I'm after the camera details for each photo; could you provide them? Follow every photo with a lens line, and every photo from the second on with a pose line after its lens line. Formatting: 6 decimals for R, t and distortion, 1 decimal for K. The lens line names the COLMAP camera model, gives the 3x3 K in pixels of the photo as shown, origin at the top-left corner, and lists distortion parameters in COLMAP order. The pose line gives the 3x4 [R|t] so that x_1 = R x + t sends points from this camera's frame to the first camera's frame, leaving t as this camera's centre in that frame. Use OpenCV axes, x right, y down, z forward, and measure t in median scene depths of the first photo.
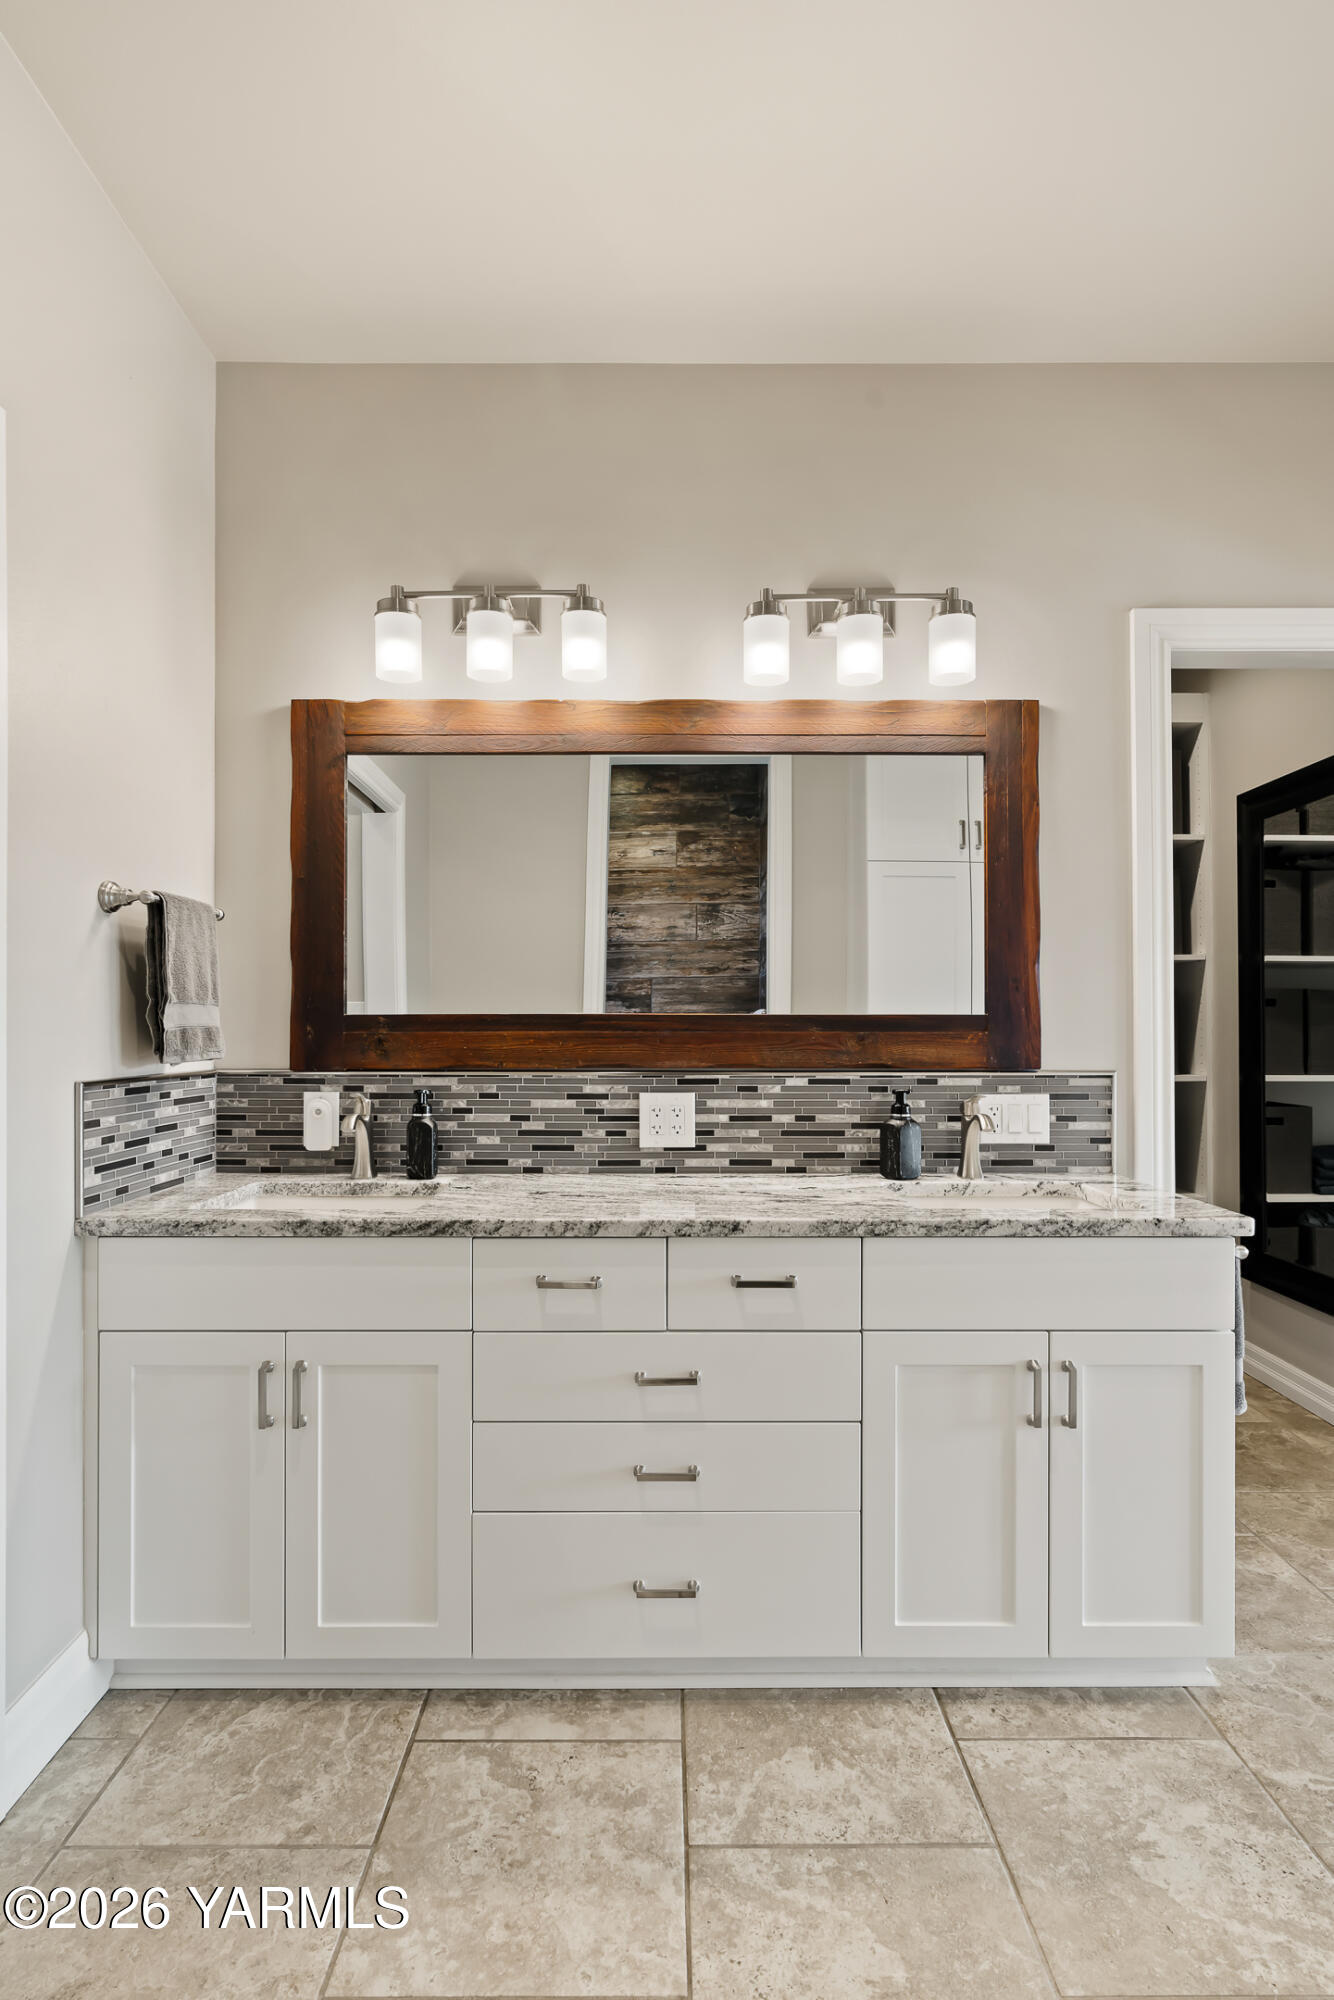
lens RADIAL K [[1054.2, 0, 648.7], [0, 1054.2, 1022.2], [0, 0, 1]] dist [0.001968, 0.001625]
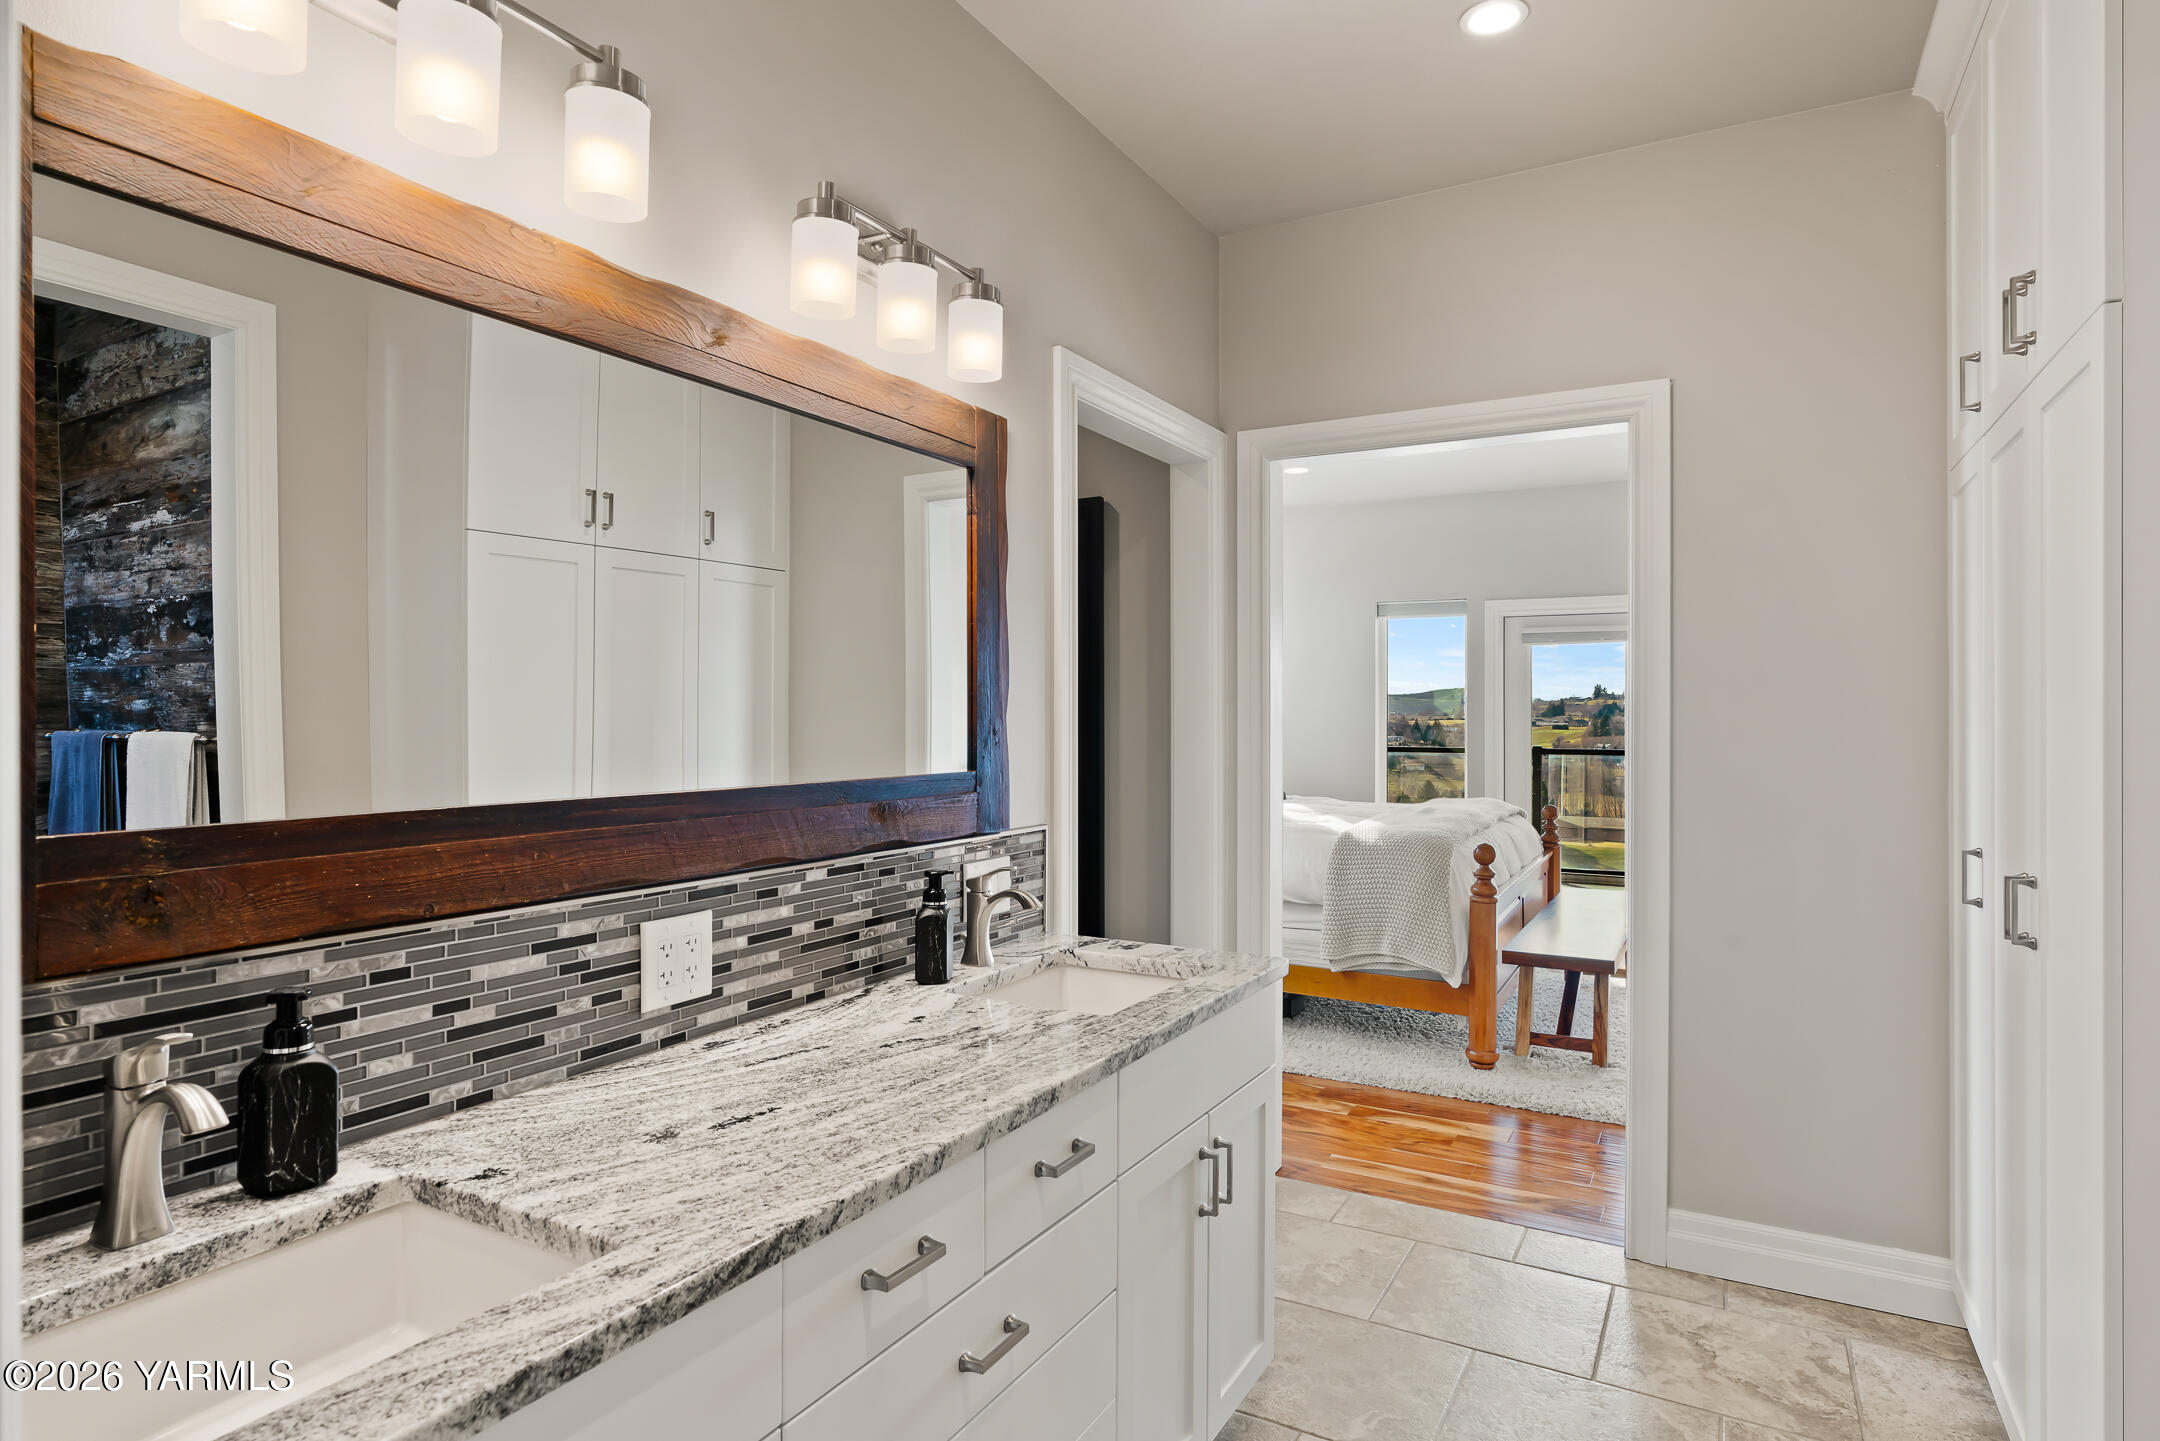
lens RADIAL K [[1192.6, 0, 1083.2], [0, 1192.6, 718.8], [0, 0, 1]] dist [0.003008, 0.000676]
pose [[0.483719, -0.002319, 0.875220, -0.485861], [-0.006565, 0.999959, 0.006278, -0.056529], [-0.875199, -0.008782, 0.483684, 0.446347]]
